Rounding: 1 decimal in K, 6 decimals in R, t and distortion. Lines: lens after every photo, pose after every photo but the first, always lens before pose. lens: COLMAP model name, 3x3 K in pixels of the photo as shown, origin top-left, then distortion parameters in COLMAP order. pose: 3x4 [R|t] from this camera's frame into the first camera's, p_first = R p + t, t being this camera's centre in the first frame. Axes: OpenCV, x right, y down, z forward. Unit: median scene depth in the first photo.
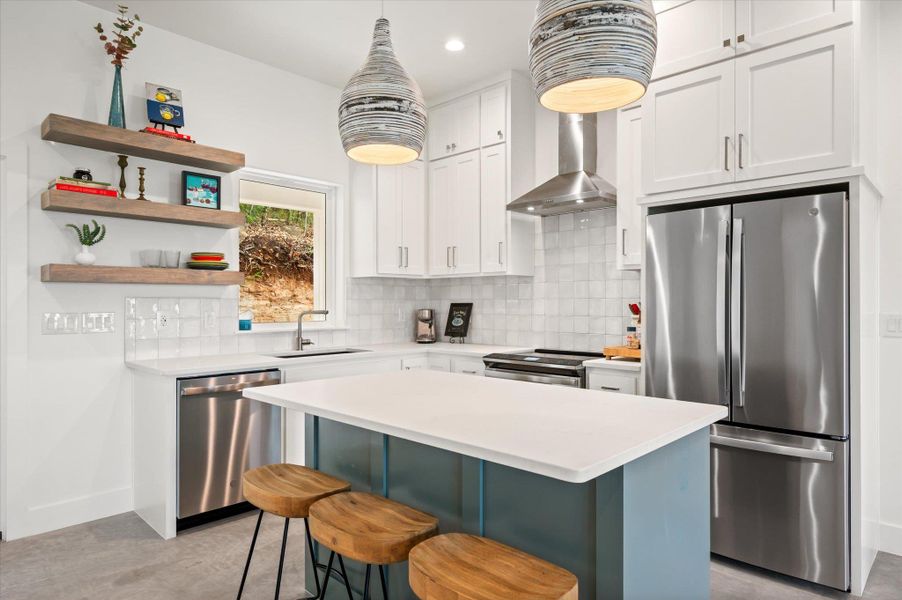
lens RADIAL K [[534.5, 0, 451.8], [0, 534.5, 300.9], [0, 0, 1]] dist [-0.000211, -0.000017]
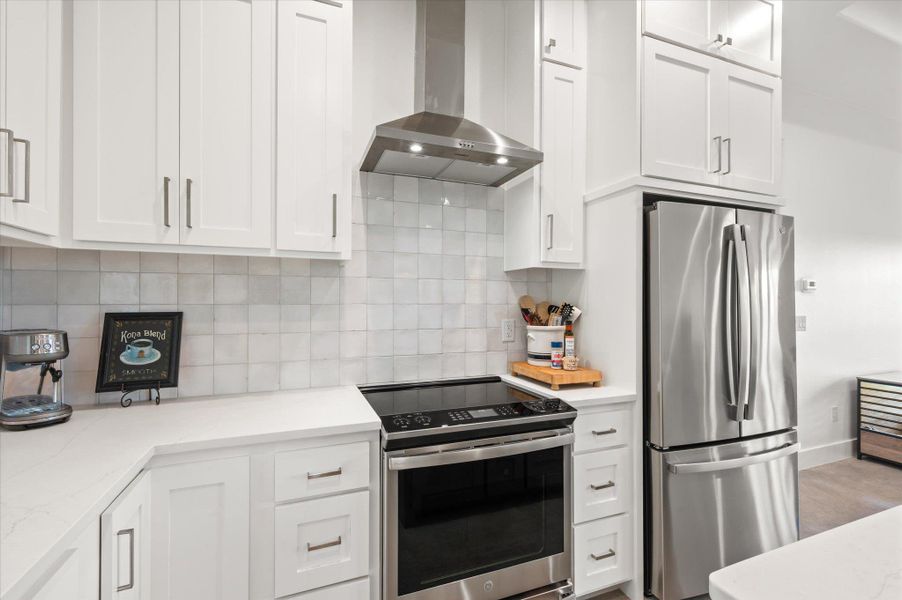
lens RADIAL K [[405.3, 0, 452.7], [0, 405.3, 302.5], [0, 0, 1]] dist [0.000383, 0.000005]
pose [[0.411032, 0.000880, 0.911621, -0.191884], [-0.004483, 0.999989, 0.001056, -0.006074], [-0.911610, -0.004520, 0.411031, 0.646790]]
